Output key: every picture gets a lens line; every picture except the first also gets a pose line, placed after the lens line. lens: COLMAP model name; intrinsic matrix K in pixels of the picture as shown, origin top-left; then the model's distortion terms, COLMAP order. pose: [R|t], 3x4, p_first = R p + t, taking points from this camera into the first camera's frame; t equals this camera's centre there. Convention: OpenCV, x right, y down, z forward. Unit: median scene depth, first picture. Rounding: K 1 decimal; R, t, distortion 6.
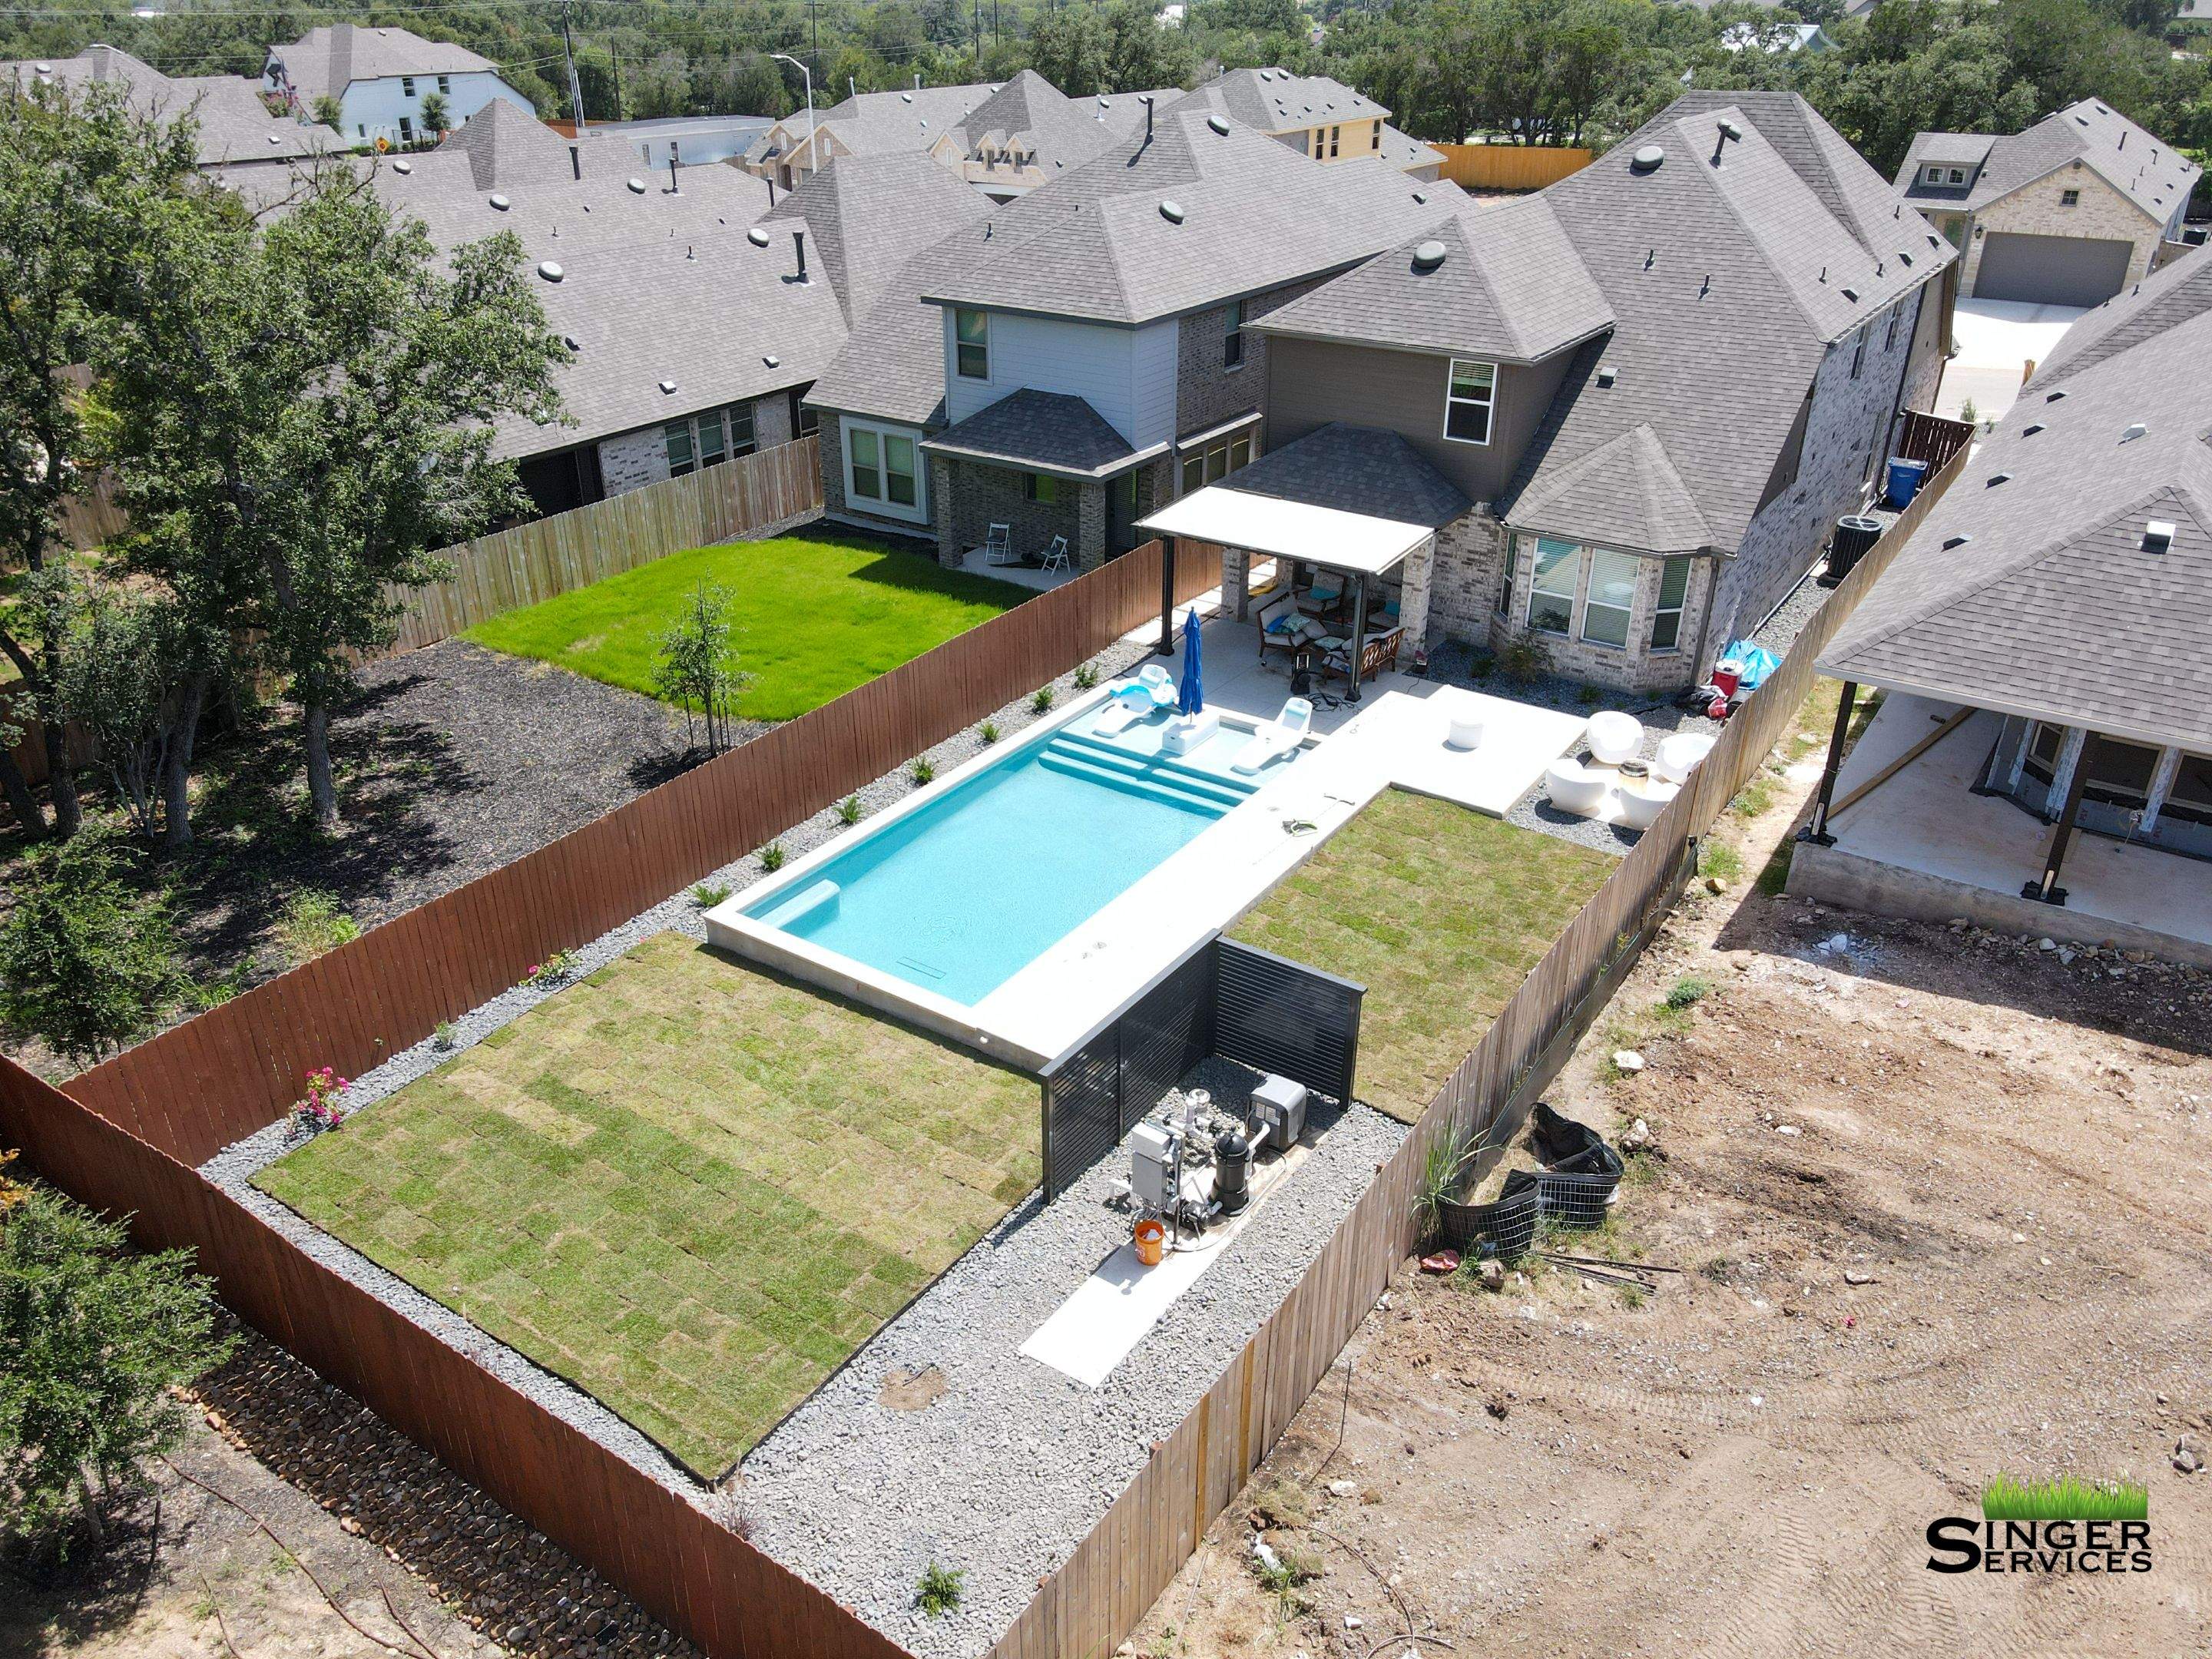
lens RADIAL K [[1621.0, 0, 1096.1], [0, 1621.0, 828.6], [0, 0, 1]] dist [0.001348, 0.024905]
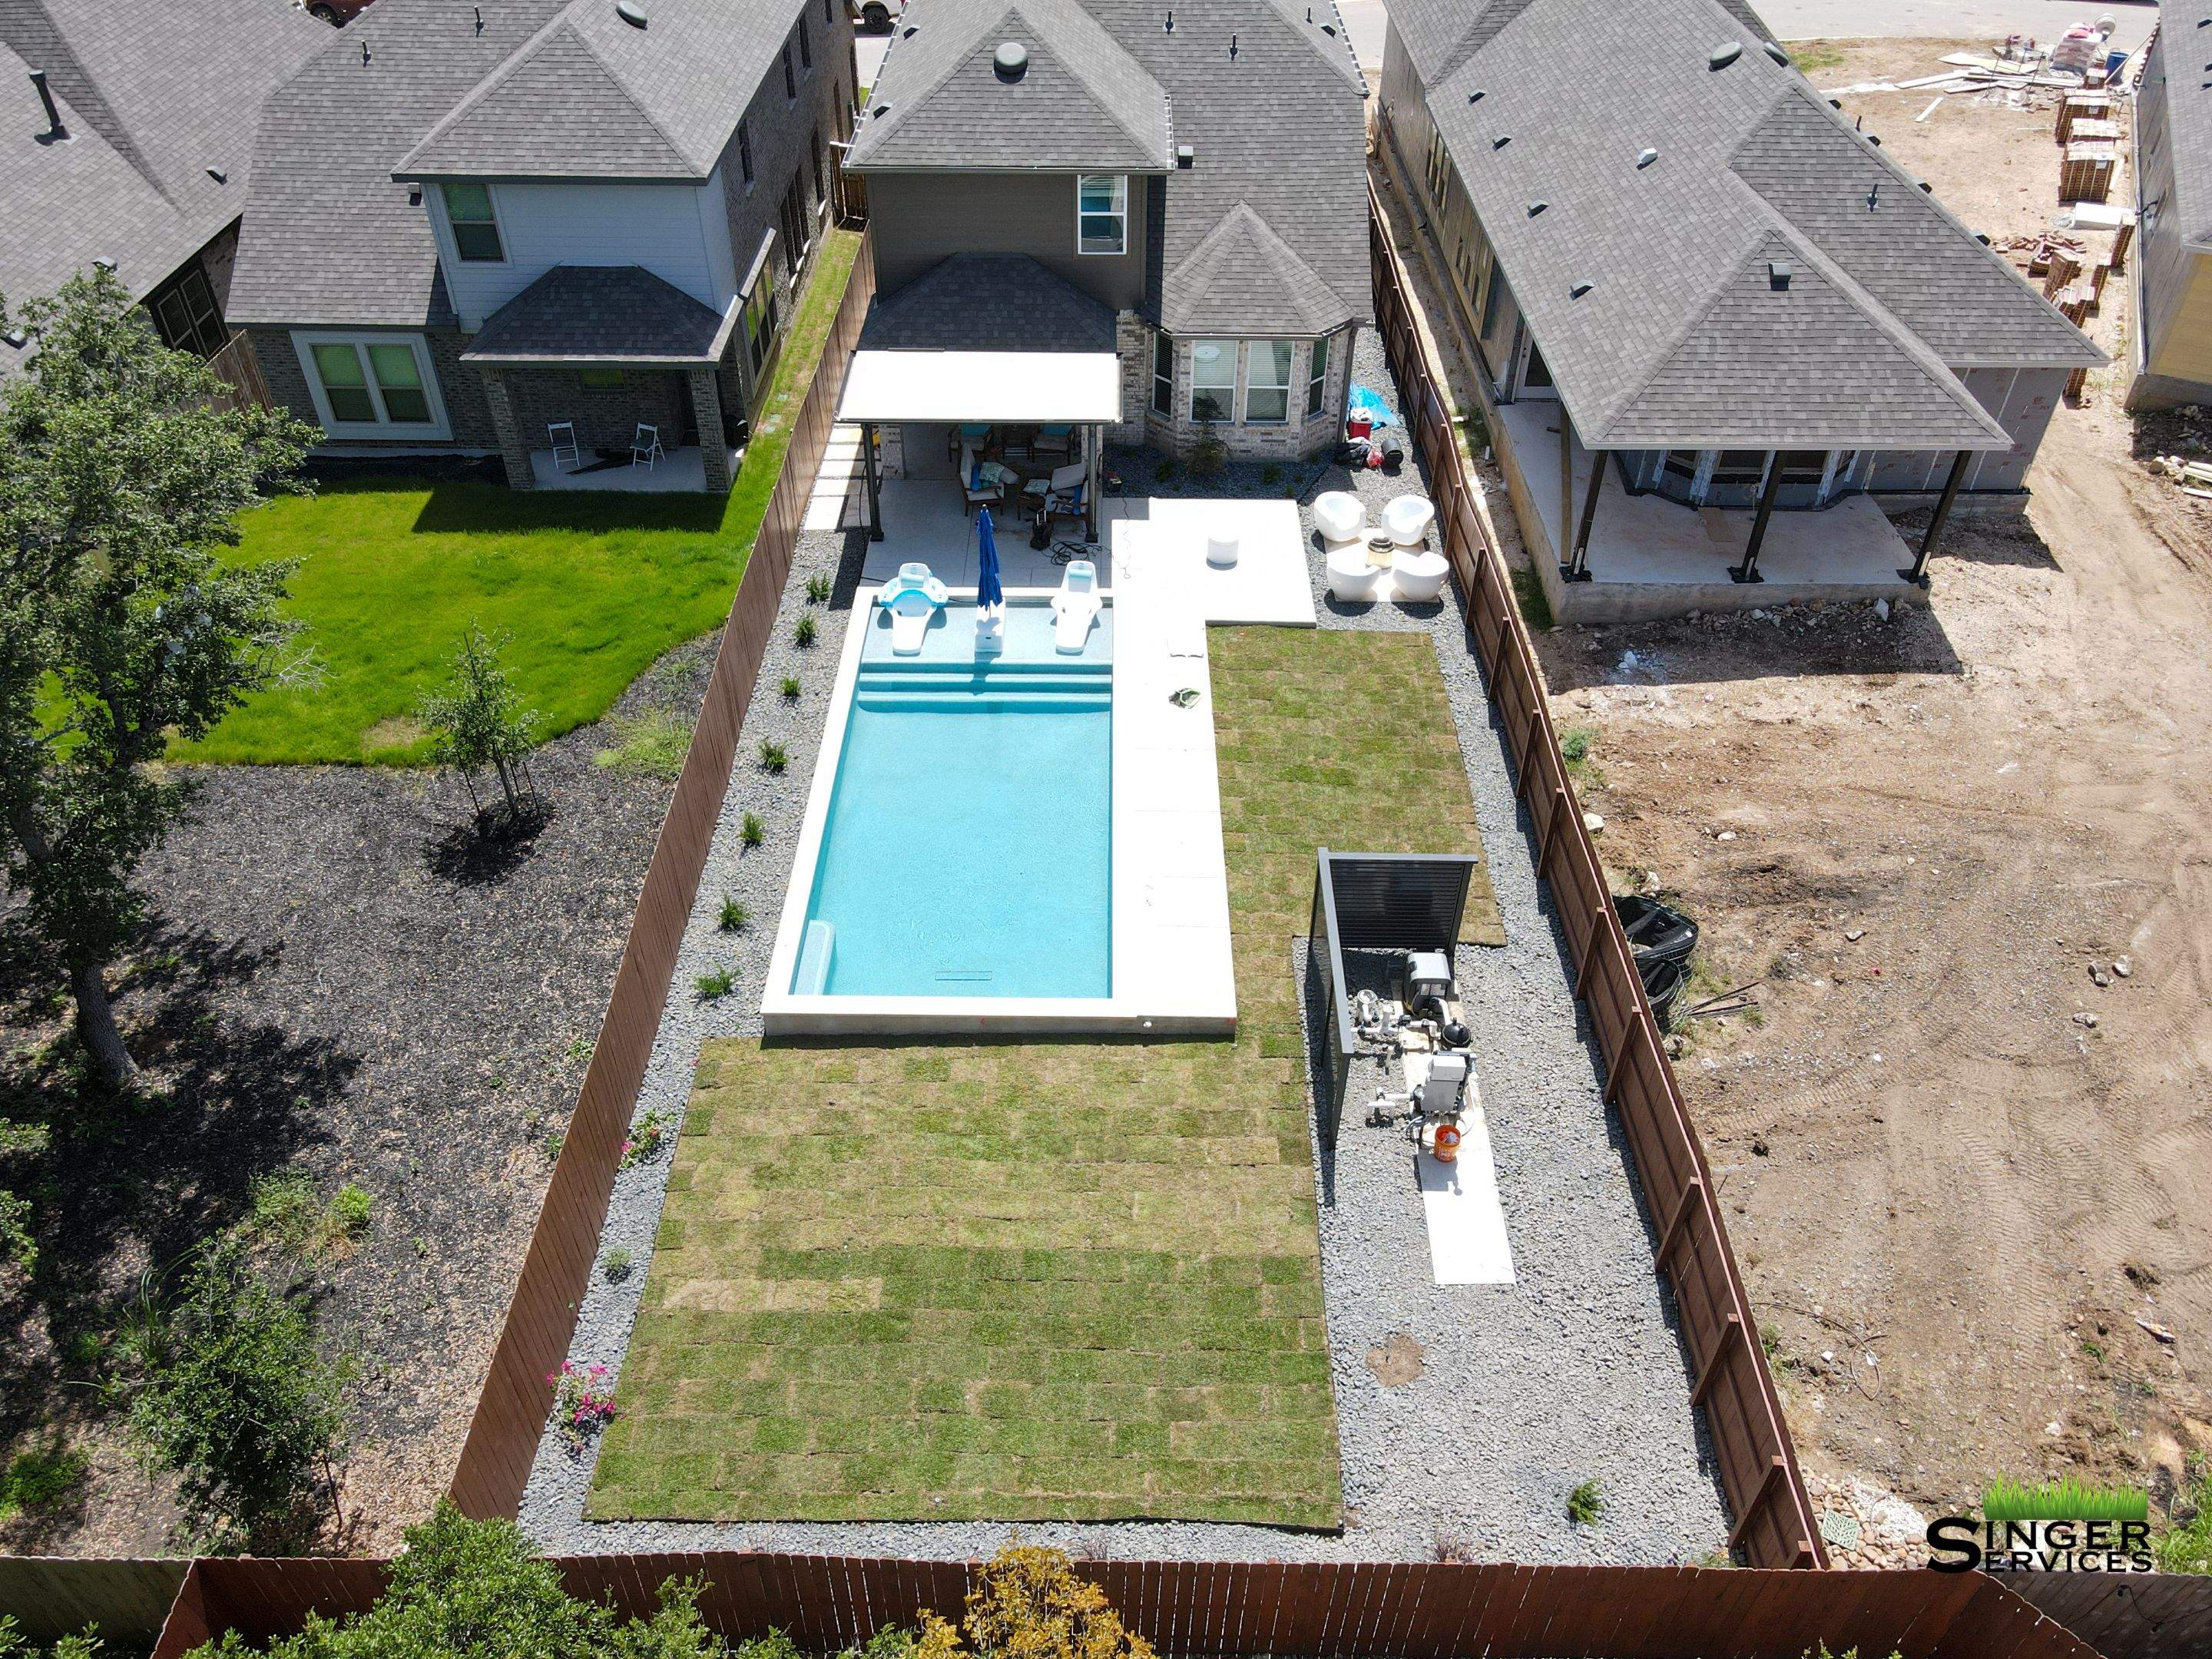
lens RADIAL K [[1621.0, 0, 1096.1], [0, 1621.0, 828.6], [0, 0, 1]] dist [0.001348, 0.024905]
pose [[0.831491, -0.357077, 0.425581, -0.419289], [0.256248, 0.926226, 0.276482, -0.238389], [-0.492909, -0.120838, 0.861649, 0.118427]]
